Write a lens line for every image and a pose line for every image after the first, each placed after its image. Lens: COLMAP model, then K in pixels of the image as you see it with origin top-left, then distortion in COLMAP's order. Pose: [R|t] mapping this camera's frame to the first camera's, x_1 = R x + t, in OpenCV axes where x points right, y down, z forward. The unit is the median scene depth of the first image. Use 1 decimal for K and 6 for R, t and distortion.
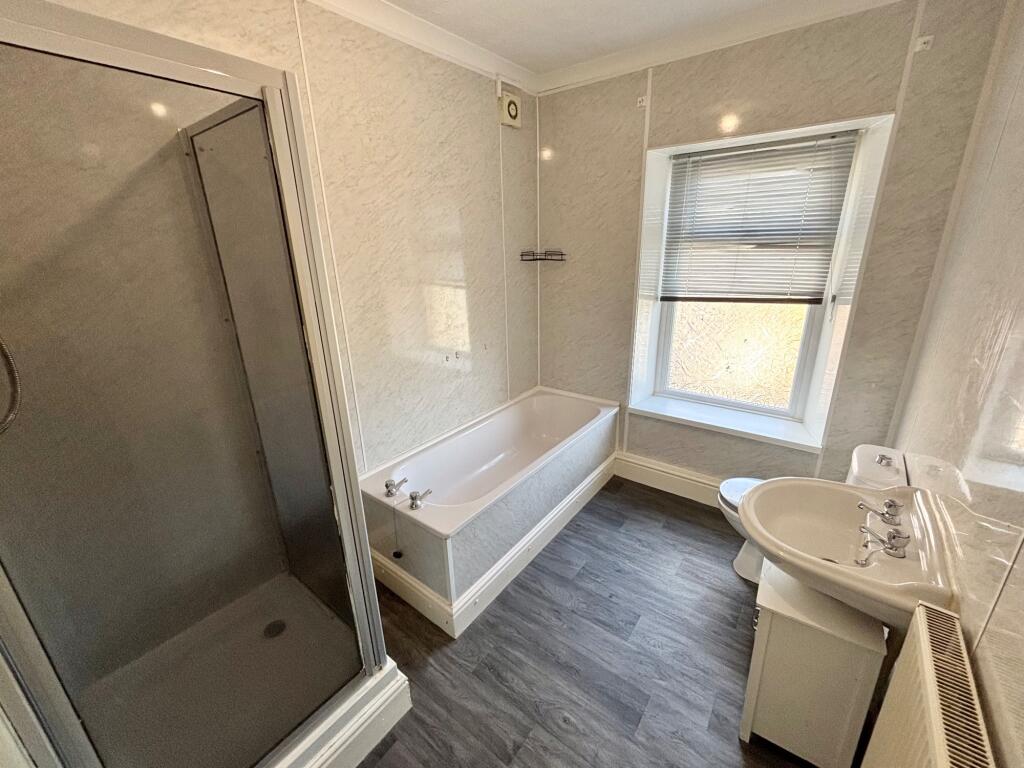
lens RADIAL K [[419.0, 0, 515.6], [0, 419.0, 379.4], [0, 0, 1]] dist [0.012553, -0.000705]
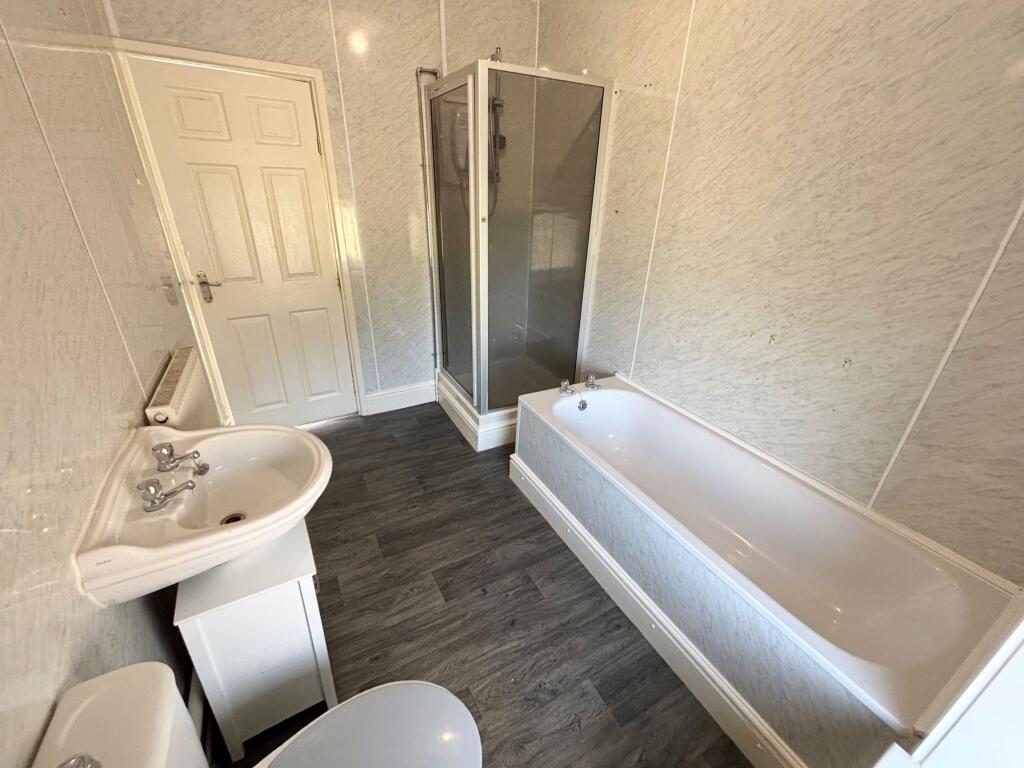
lens RADIAL K [[419.0, 0, 515.6], [0, 419.0, 381.6], [0, 0, 1]] dist [0.012553, -0.000705]
pose [[-0.400606, 0.393699, -0.827355, 0.732325], [-0.316216, 0.788092, 0.528128, -0.283031], [0.859955, 0.473194, -0.191221, 1.012128]]
